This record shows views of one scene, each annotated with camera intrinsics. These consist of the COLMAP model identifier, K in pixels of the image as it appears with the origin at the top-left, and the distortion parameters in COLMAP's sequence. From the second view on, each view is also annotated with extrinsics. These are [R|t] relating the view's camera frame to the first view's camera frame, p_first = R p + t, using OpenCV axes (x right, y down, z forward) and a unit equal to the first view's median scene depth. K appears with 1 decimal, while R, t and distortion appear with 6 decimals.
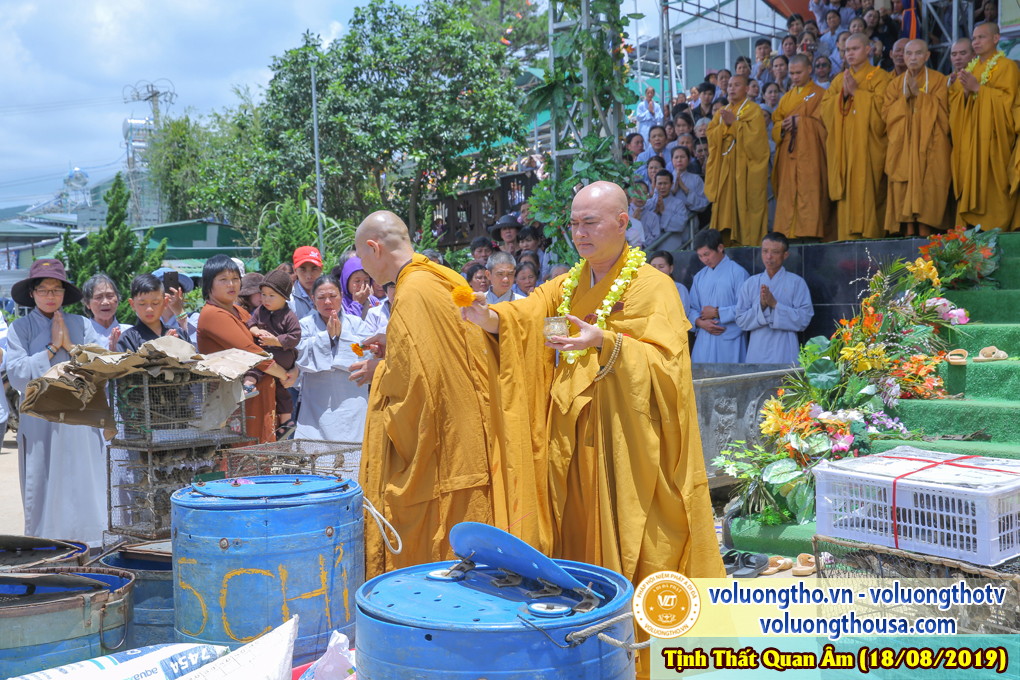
lens RADIAL K [[1363.9, 0, 510.0], [0, 1363.9, 340.0], [0, 0, 1]] dist [0.091969, 0.078345]
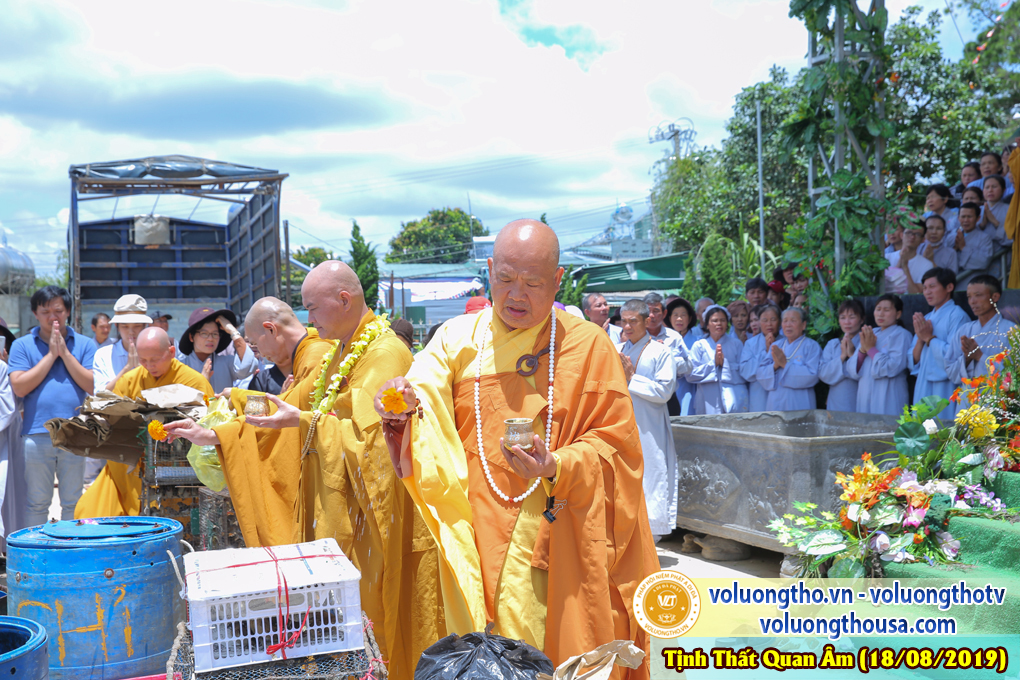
lens RADIAL K [[1323.9, 0, 510.0], [0, 1323.9, 340.0], [0, 0, 1]] dist [0.101403, 0.017651]
pose [[0.908514, 0.014250, -0.417612, 0.281681], [-0.020850, 0.999719, -0.011246, -0.019876], [0.417335, 0.018924, 0.908556, 0.067670]]
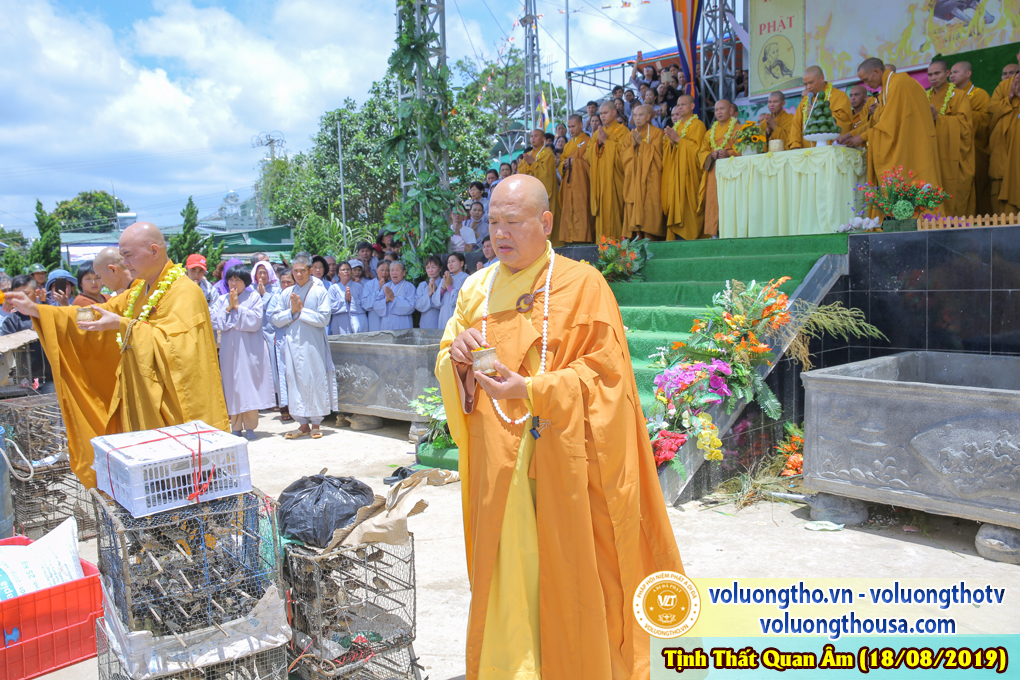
lens RADIAL K [[908.5, 0, 510.0], [0, 908.5, 340.0], [0, 0, 1]] dist [-0.039576, 0.094786]
pose [[0.999116, 0.000479, -0.042027, 0.225317], [0.001336, 0.999068, 0.043132, -0.014871], [0.042008, -0.043150, 0.998185, 0.041103]]
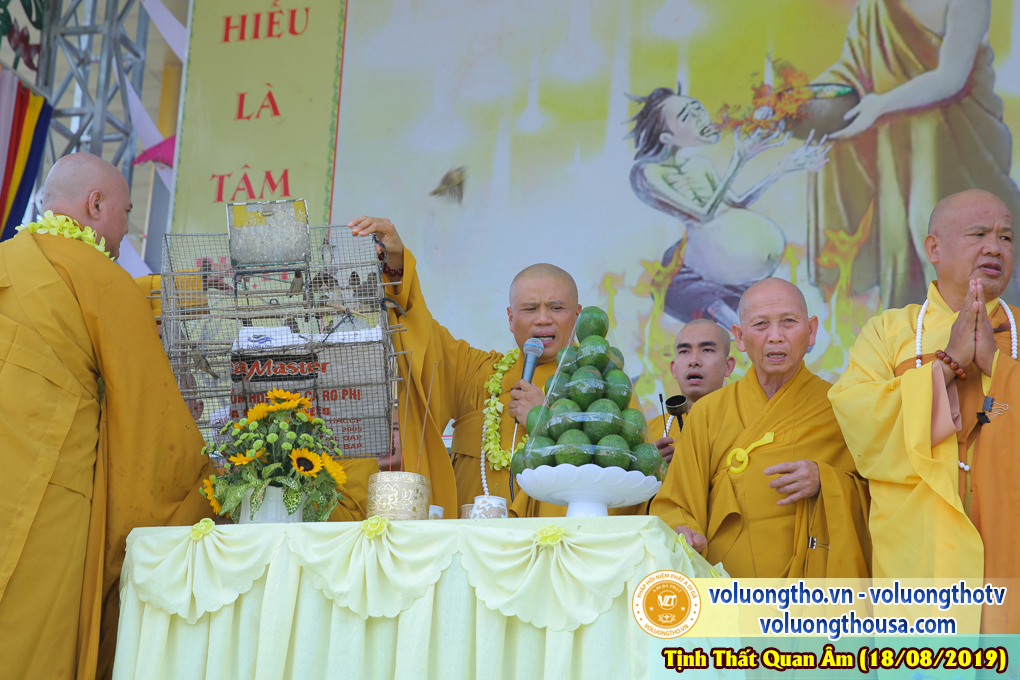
lens RADIAL K [[1993.3, 0, 510.0], [0, 1993.3, 340.0], [0, 0, 1]] dist [0.209302, -0.217355]
pose [[0.894565, 0.192517, 0.403348, 0.278935], [-0.051864, 0.941090, -0.334154, -0.048520], [-0.443918, 0.278003, 0.851852, 0.526471]]
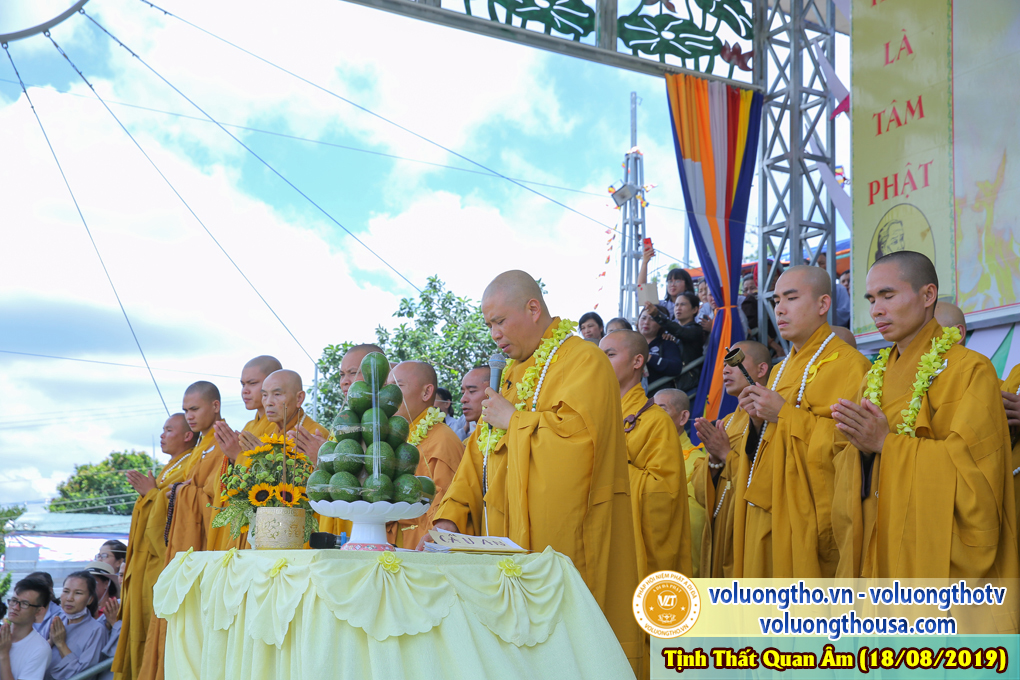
lens RADIAL K [[1363.9, 0, 510.0], [0, 1363.9, 340.0], [0, 0, 1]] dist [0.091969, 0.078345]
pose [[0.956074, -0.000673, -0.293126, 0.627248], [-0.058484, 0.979454, -0.193003, -0.144501], [0.287233, 0.201668, 0.936390, 0.568888]]
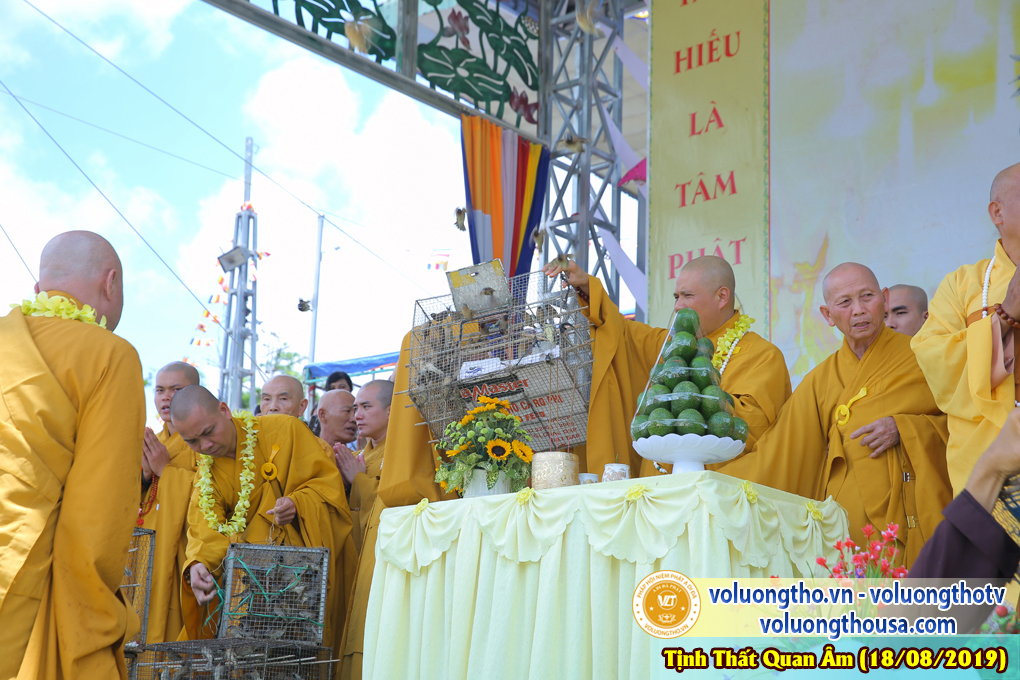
lens RADIAL K [[1761.9, 0, 493.5], [0, 1761.9, 342.1], [0, 0, 1]] dist [0.193063, 0.274284]
pose [[0.996883, 0.063516, 0.046803, 0.399578], [-0.047367, 0.956225, -0.288774, -0.047151], [-0.063096, 0.285657, 0.956253, 0.413858]]
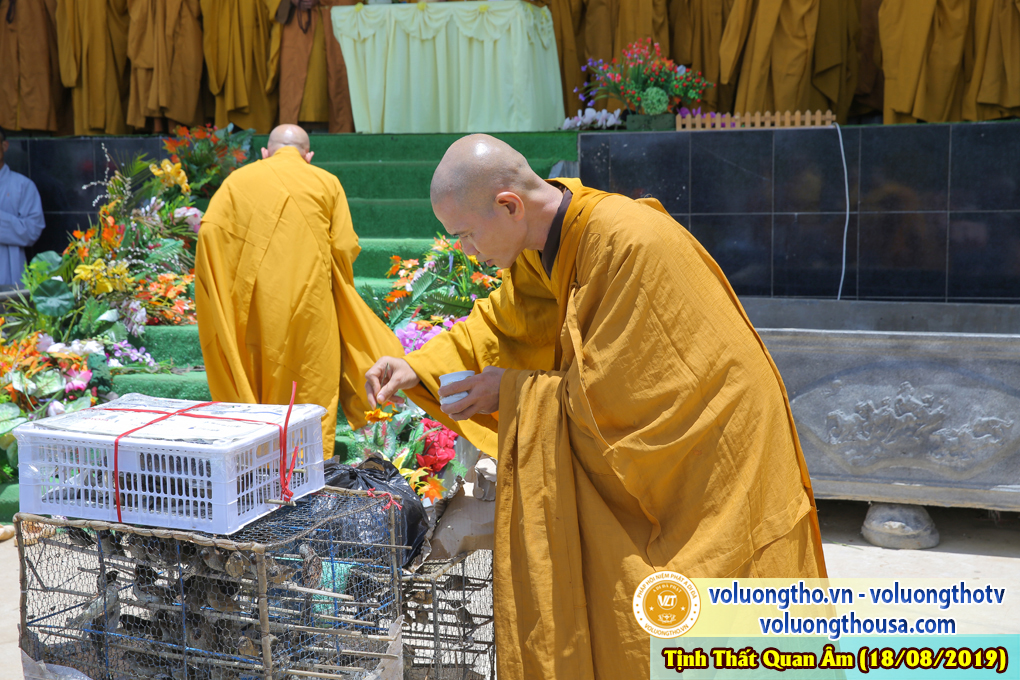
lens RADIAL K [[1580.3, 0, 510.0], [0, 1580.3, 340.0], [0, 0, 1]] dist [0.030184, 0.683226]
pose [[0.880094, -0.028395, 0.473950, 0.012468], [0.002125, 0.998436, 0.055871, -0.002179], [-0.474795, -0.048165, 0.878778, 0.021854]]
